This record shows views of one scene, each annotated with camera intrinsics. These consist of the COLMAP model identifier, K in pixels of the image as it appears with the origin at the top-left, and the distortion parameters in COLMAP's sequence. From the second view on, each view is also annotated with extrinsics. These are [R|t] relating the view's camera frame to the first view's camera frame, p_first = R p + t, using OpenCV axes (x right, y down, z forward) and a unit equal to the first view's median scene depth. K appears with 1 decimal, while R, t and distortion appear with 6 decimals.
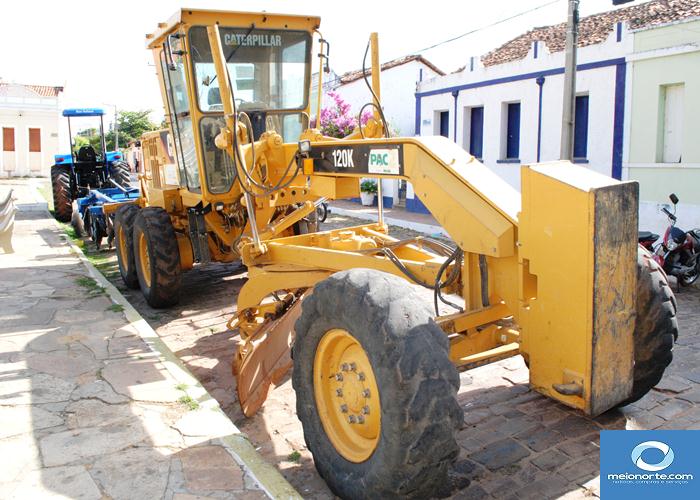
lens RADIAL K [[557.3, 0, 350.0], [0, 557.3, 250.0], [0, 0, 1]] dist [-0.098040, 0.030879]
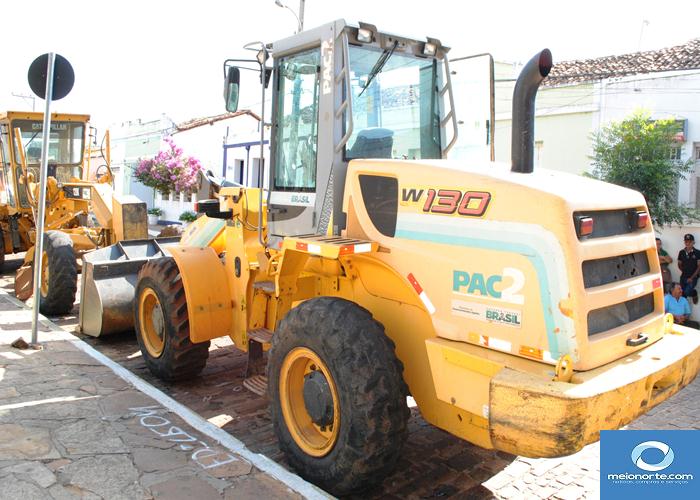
lens RADIAL K [[578.3, 0, 350.0], [0, 578.3, 250.0], [0, 0, 1]] dist [-0.082313, 0.011908]
pose [[0.981183, 0.030947, 0.190584, 0.432079], [-0.017349, 0.997210, -0.072610, 0.143235], [-0.192299, 0.067937, 0.978982, -0.952218]]
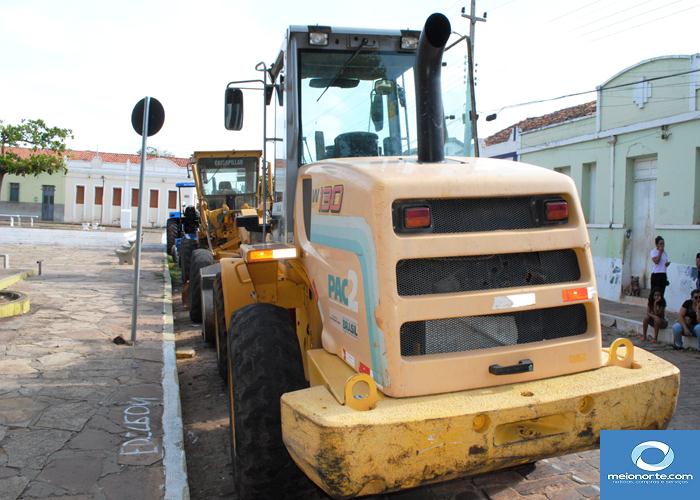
lens RADIAL K [[557.3, 0, 350.0], [0, 557.3, 250.0], [0, 0, 1]] dist [-0.098040, 0.030879]
pose [[0.972047, 0.030596, -0.232786, 0.742972], [-0.055796, 0.993172, -0.102448, 0.147737], [0.228062, 0.112573, 0.967117, -0.896209]]
